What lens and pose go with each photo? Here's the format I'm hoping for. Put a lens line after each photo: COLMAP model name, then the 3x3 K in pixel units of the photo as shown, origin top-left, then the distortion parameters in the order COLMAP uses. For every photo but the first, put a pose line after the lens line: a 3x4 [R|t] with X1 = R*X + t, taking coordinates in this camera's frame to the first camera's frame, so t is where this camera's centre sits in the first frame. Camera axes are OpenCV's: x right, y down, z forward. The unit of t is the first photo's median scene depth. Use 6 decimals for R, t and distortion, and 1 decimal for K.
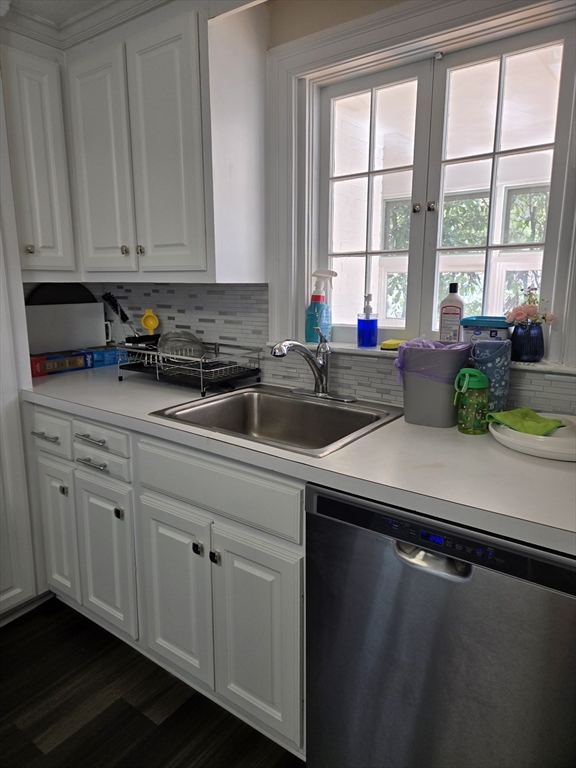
lens RADIAL K [[509.9, 0, 286.2], [0, 509.9, 382.5], [0, 0, 1]] dist [0.063546, -0.053912]
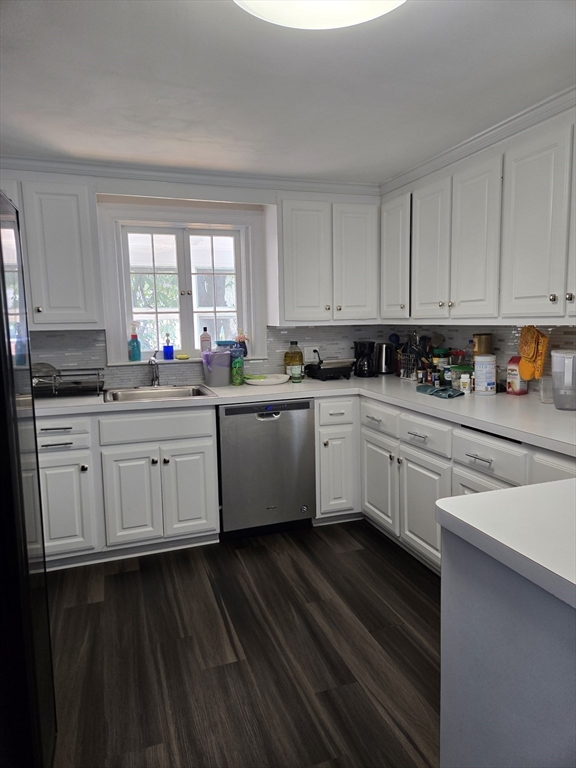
lens RADIAL K [[509.9, 0, 286.2], [0, 509.9, 382.5], [0, 0, 1]] dist [0.063546, -0.053912]
pose [[0.562458, -0.110003, 0.819475, -1.254383], [0.177316, 0.984099, 0.010398, 0.078613], [-0.807589, 0.139458, 0.573020, -0.498318]]
